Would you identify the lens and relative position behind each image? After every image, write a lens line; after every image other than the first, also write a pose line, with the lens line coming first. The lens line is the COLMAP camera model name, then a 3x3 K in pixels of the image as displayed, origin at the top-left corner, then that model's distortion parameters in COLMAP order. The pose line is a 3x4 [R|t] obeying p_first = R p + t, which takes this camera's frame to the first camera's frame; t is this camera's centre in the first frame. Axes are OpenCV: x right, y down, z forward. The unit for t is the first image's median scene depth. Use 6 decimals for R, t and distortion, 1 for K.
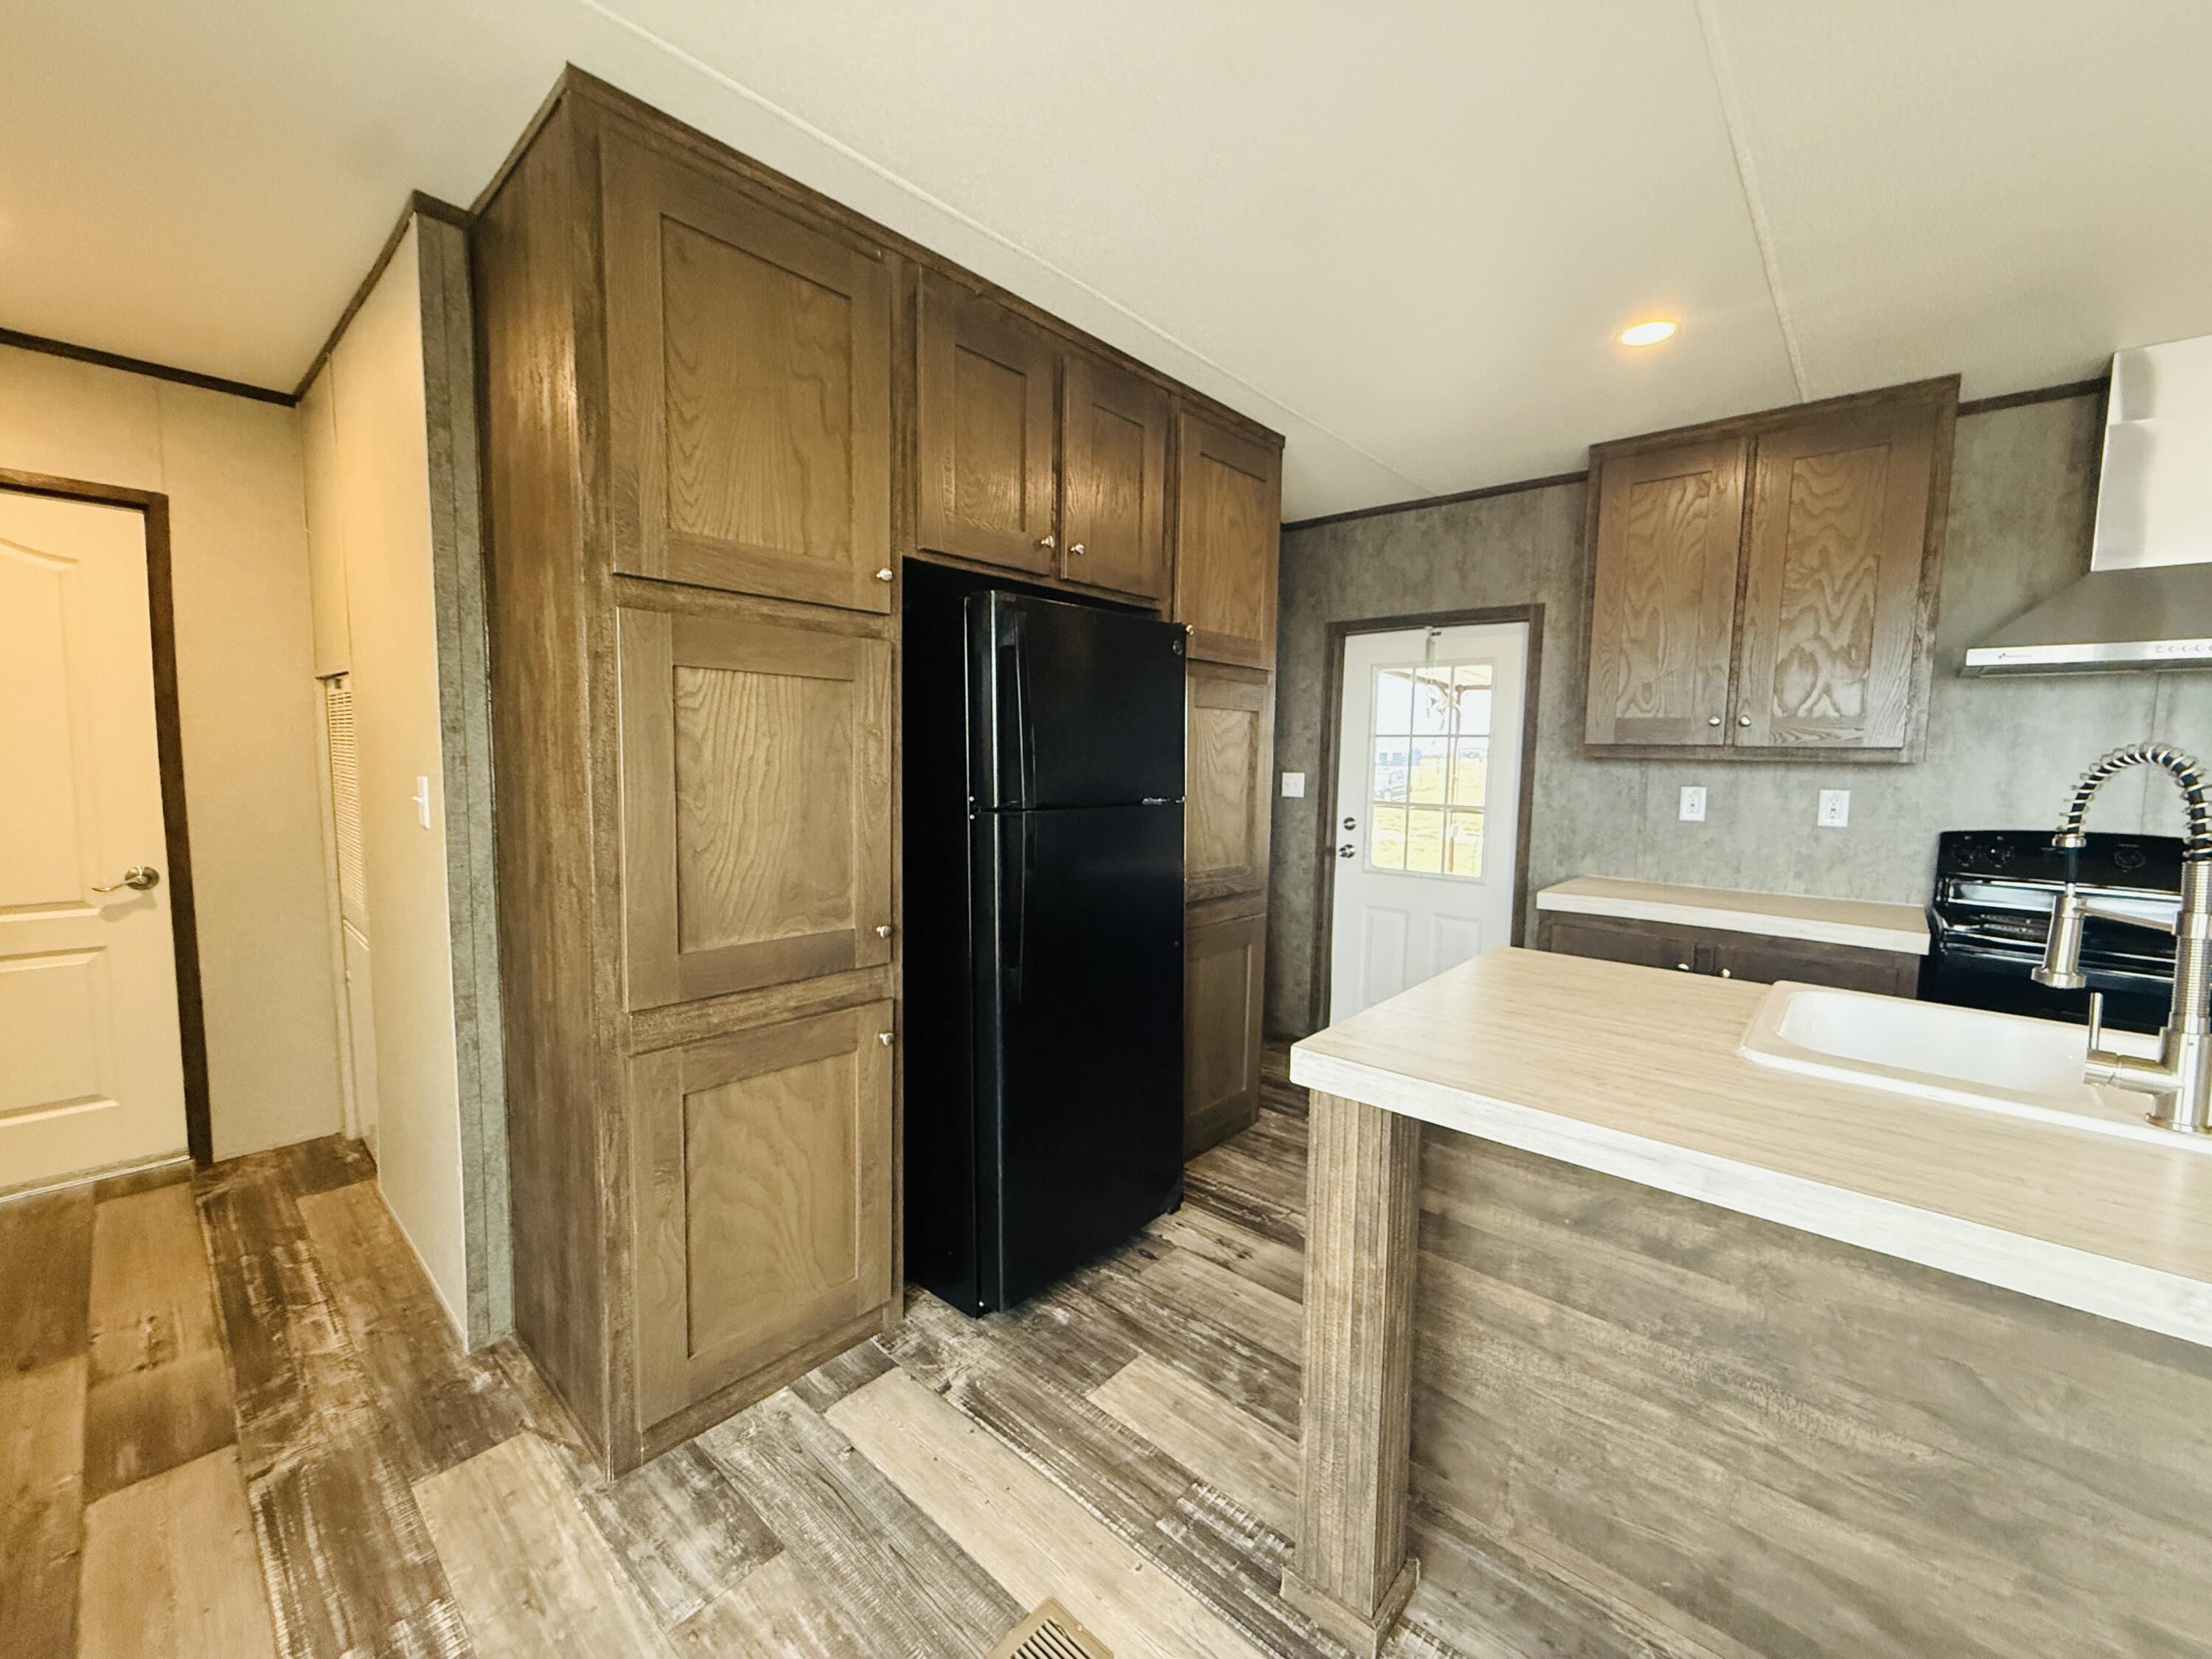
lens RADIAL K [[882.6, 0, 1095.4], [0, 882.6, 829.3], [0, 0, 1]] dist [-0.000288, -0.000267]
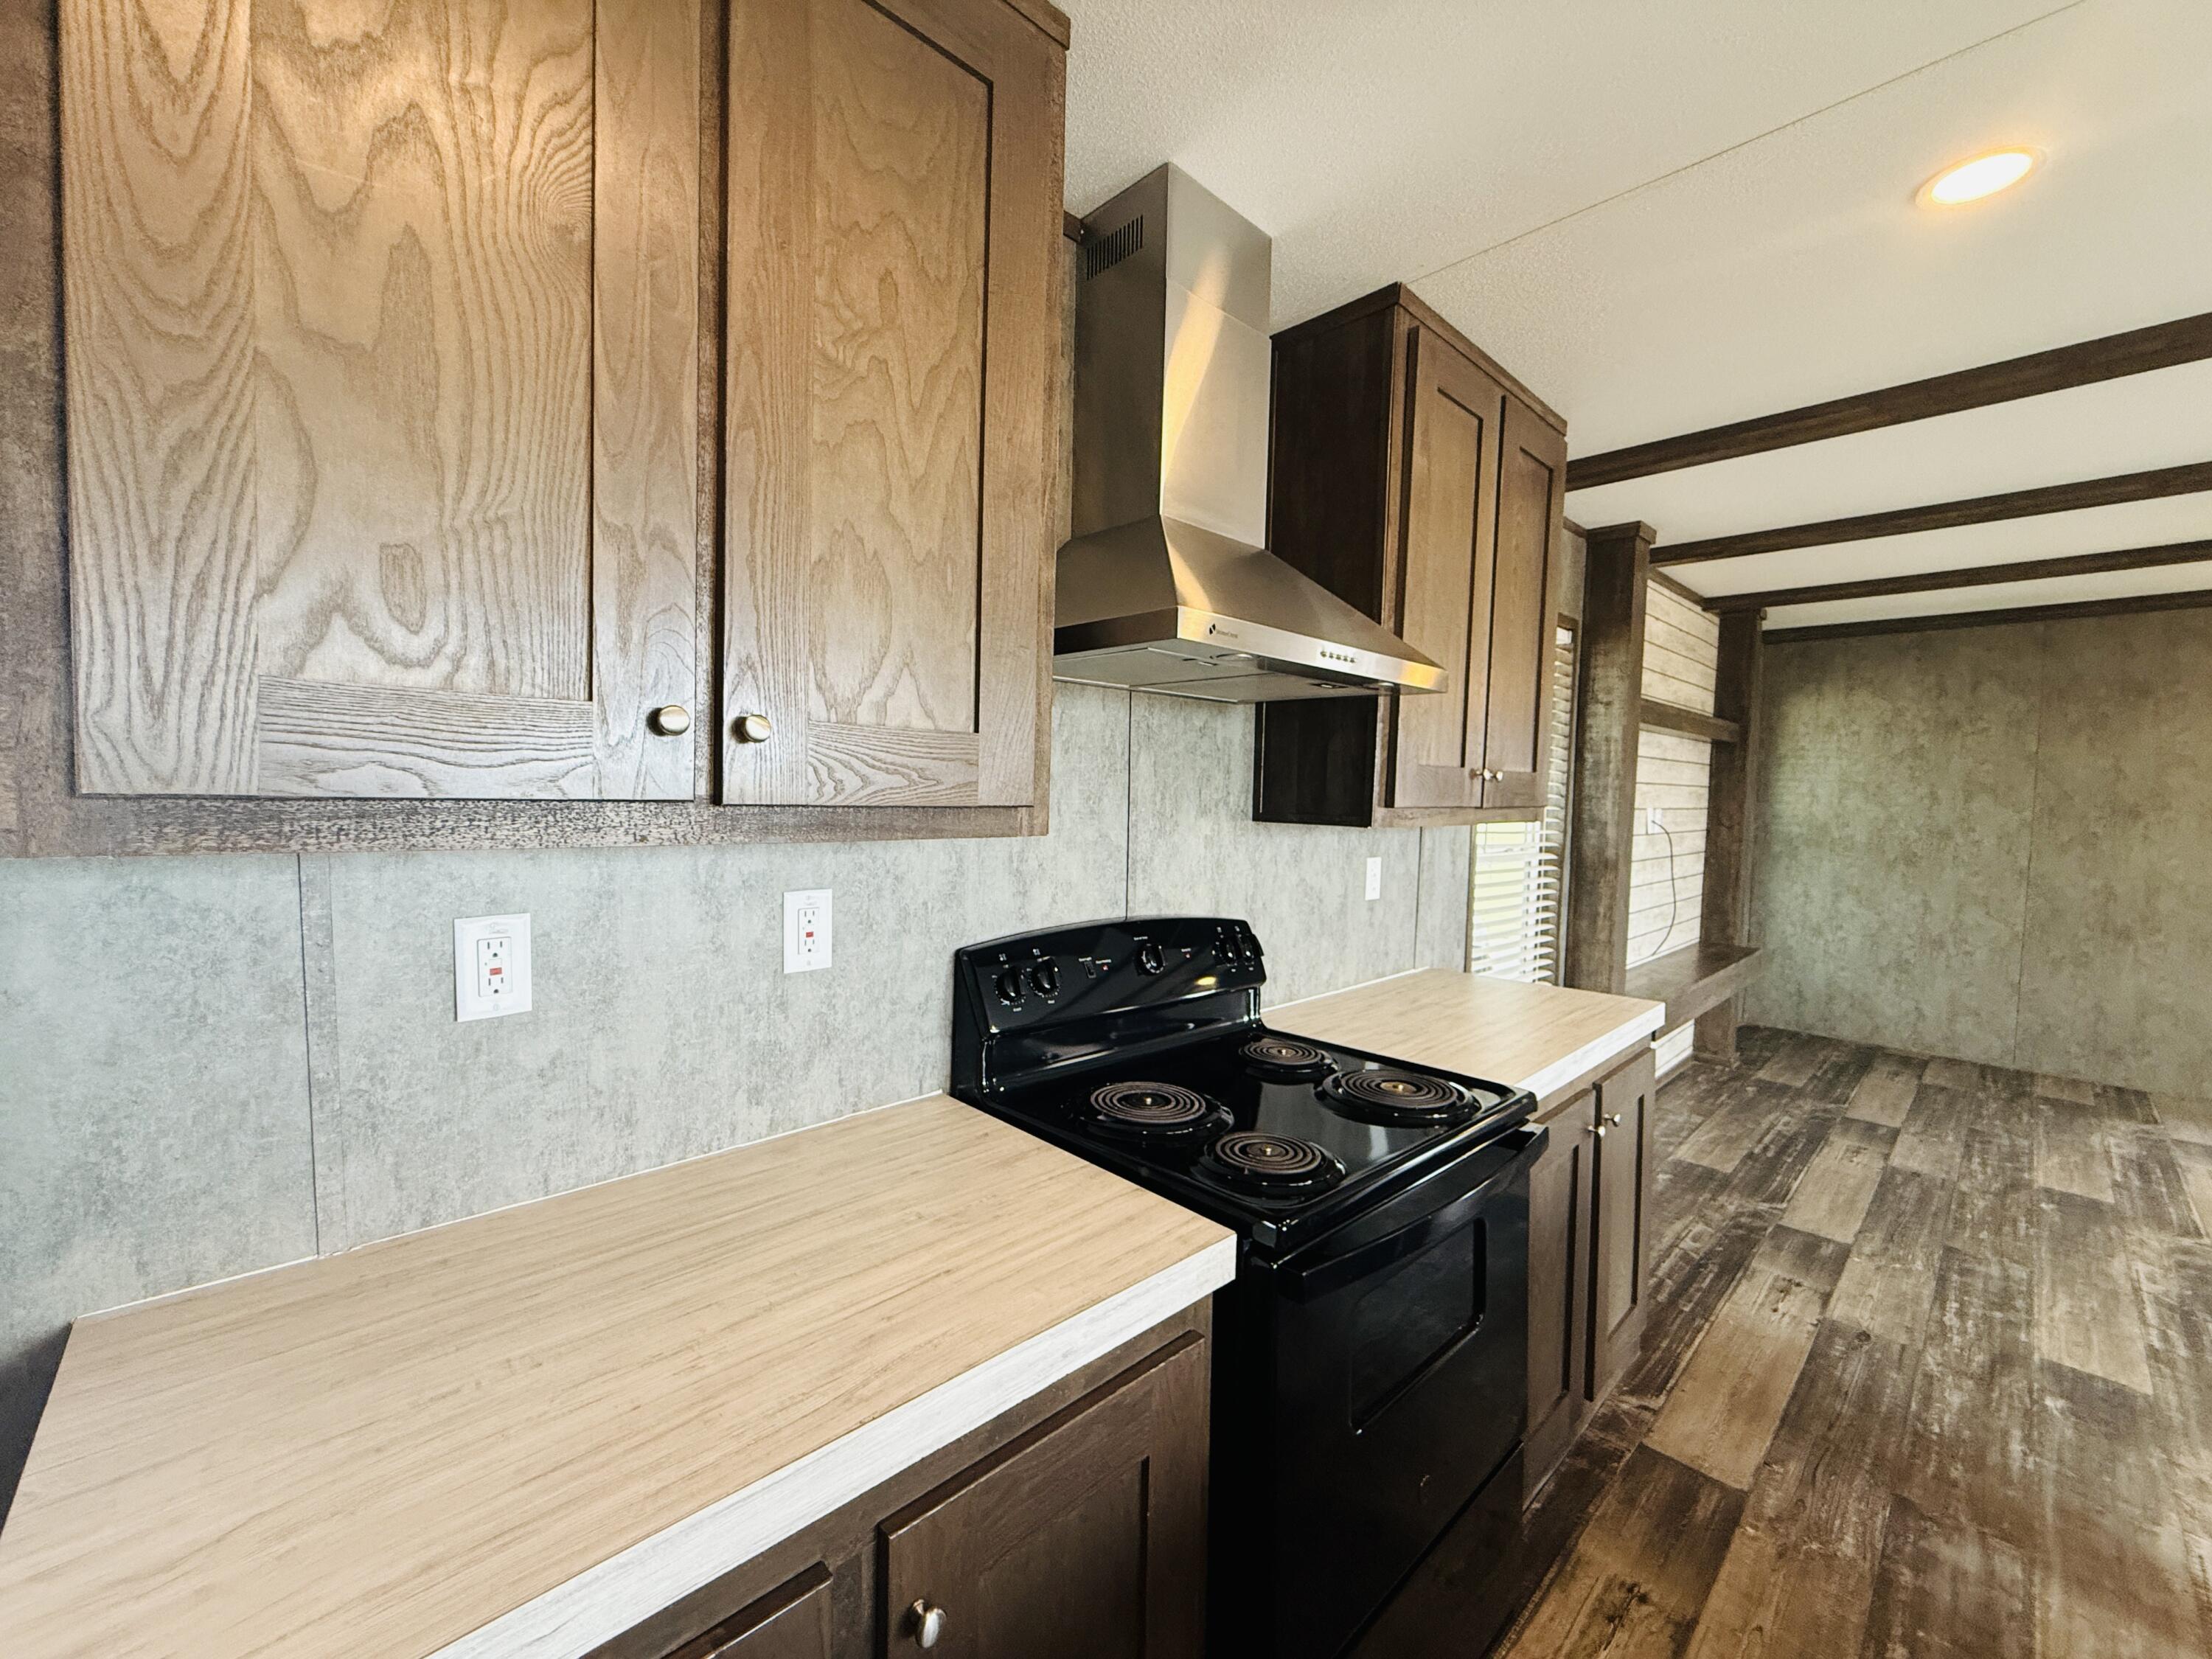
lens RADIAL K [[882.6, 0, 1094.5], [0, 882.6, 829.8], [0, 0, 1]] dist [-0.000288, -0.000267]
pose [[0.084105, -0.063337, 0.994442, 0.506462], [0.064726, 0.996218, 0.057976, -0.114133], [-0.994352, 0.059490, 0.087887, 1.013233]]
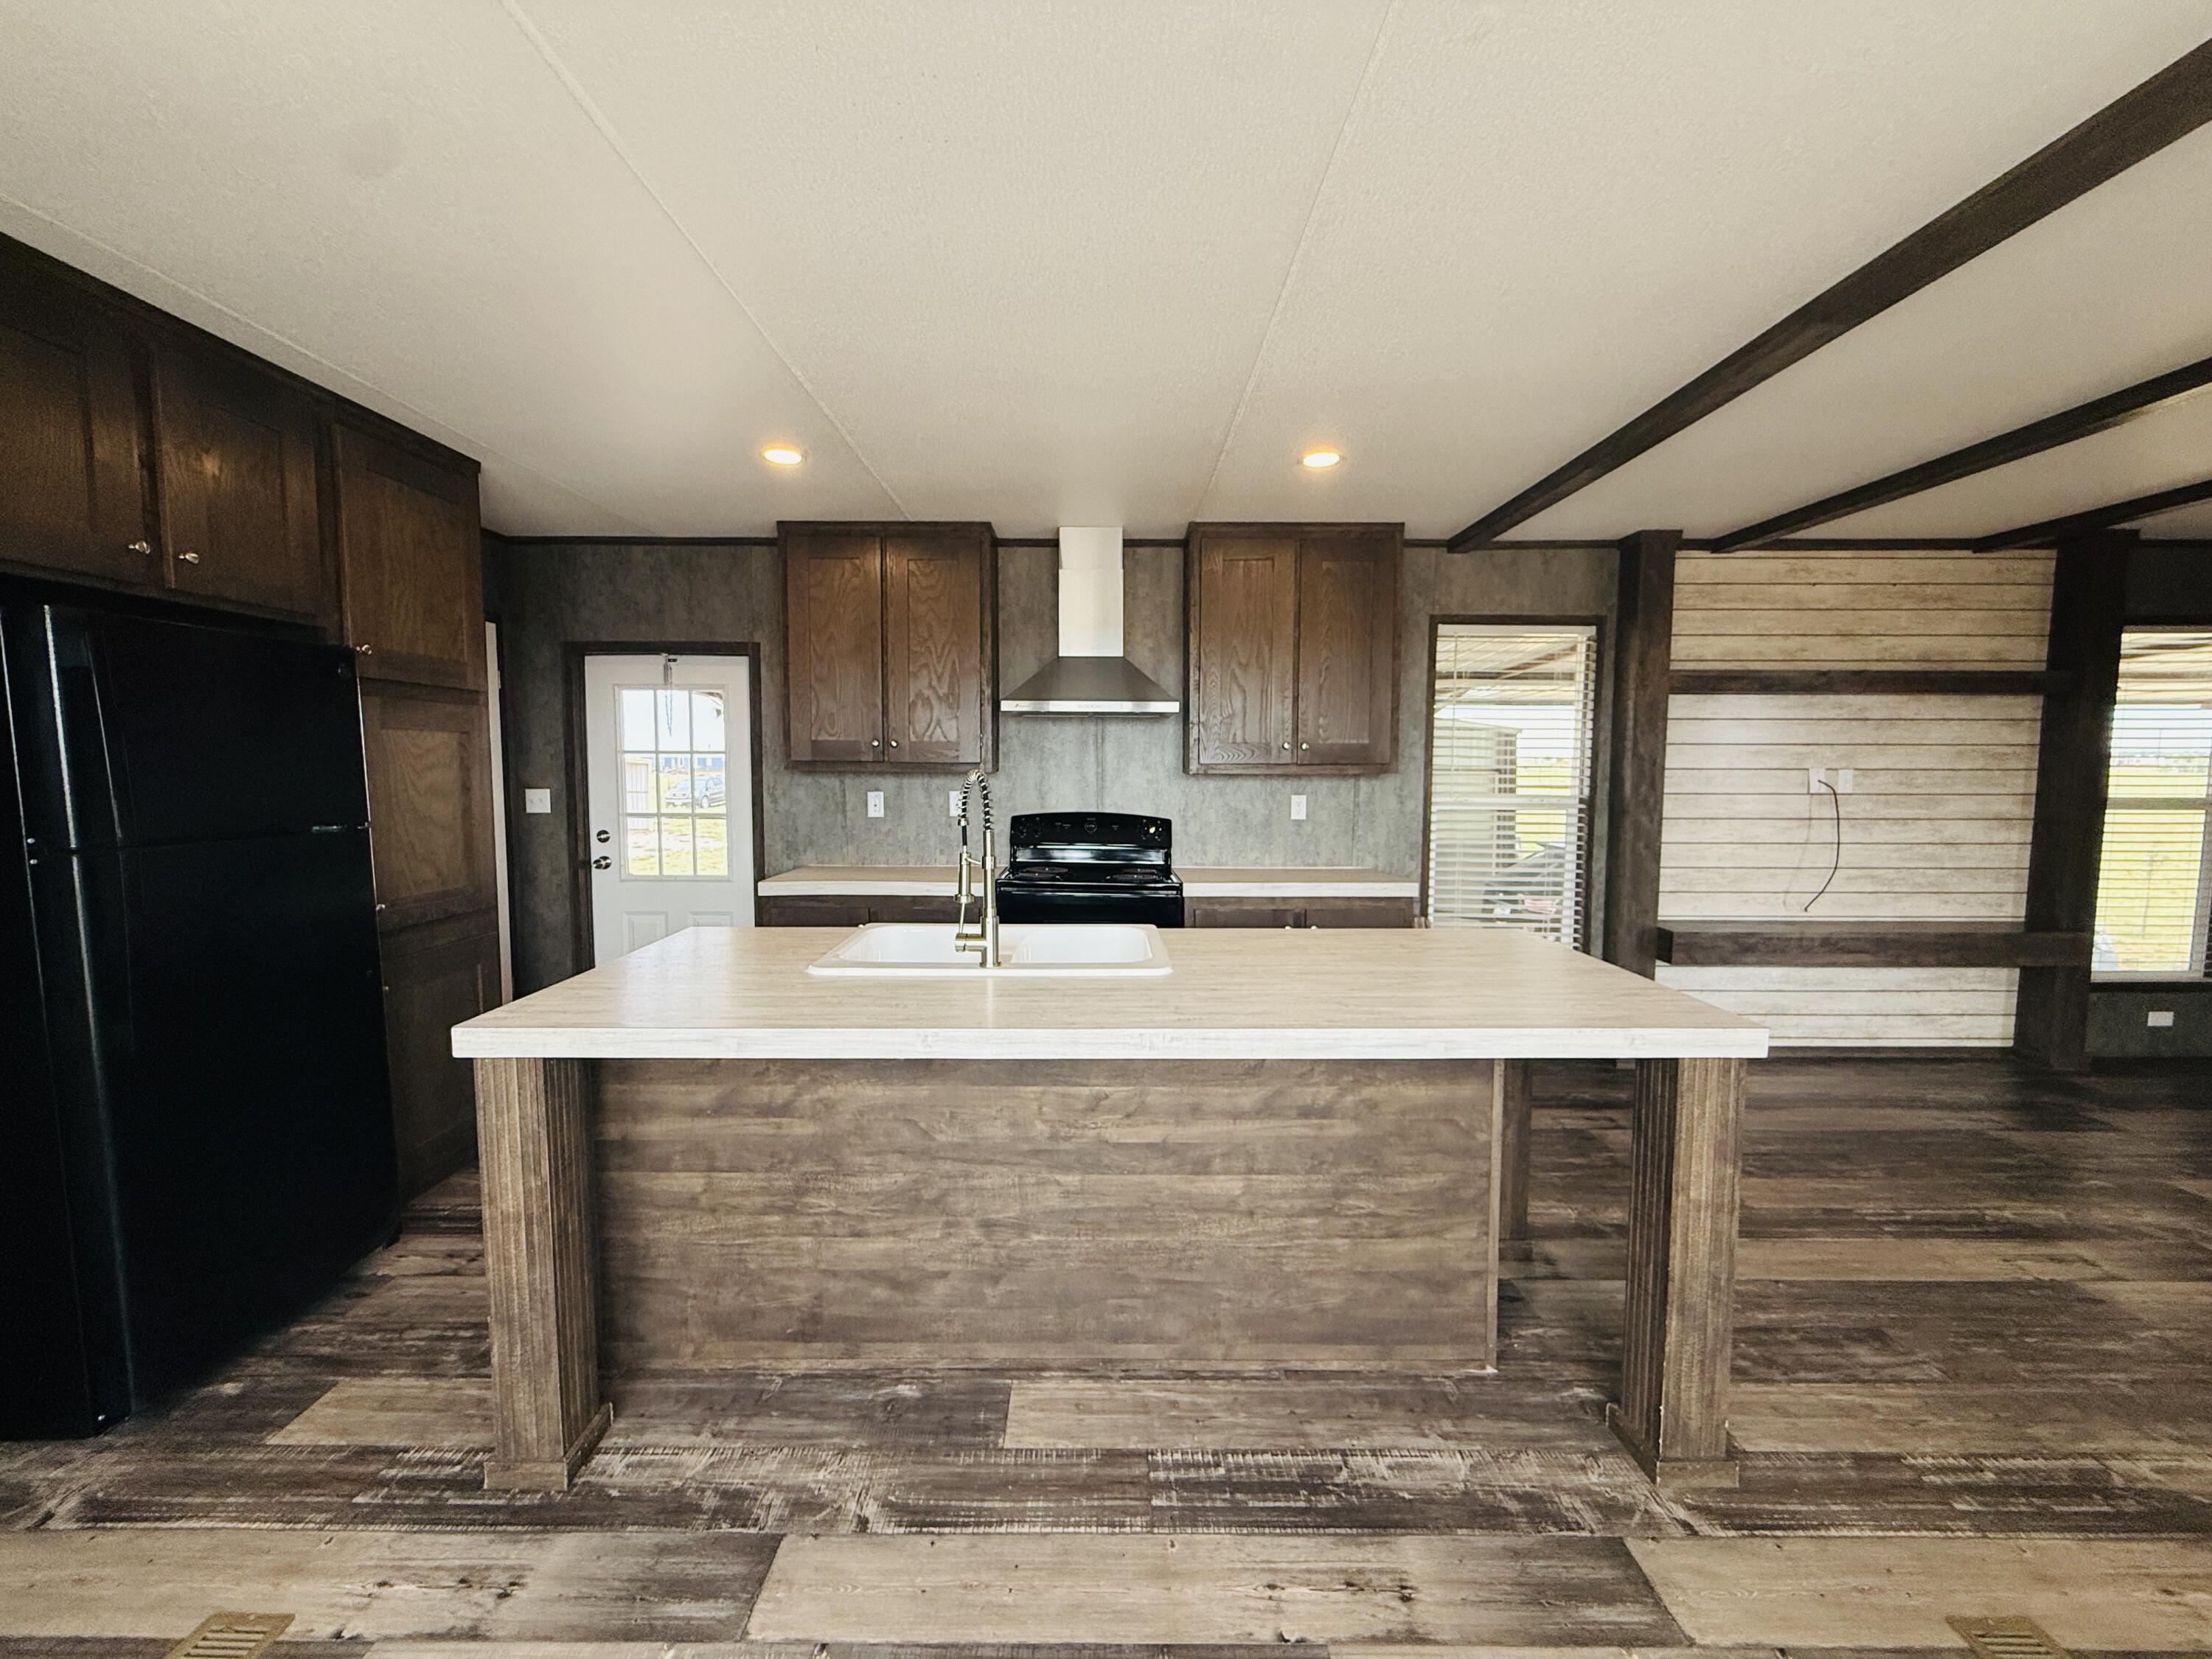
lens RADIAL K [[882.6, 0, 1095.5], [0, 882.6, 829.2], [0, 0, 1]] dist [-0.000288, -0.000267]
pose [[0.745102, -0.062634, 0.664003, 0.054223], [0.065954, 0.997620, 0.020094, 0.004877], [-0.663681, 0.028822, 0.747460, -0.284586]]
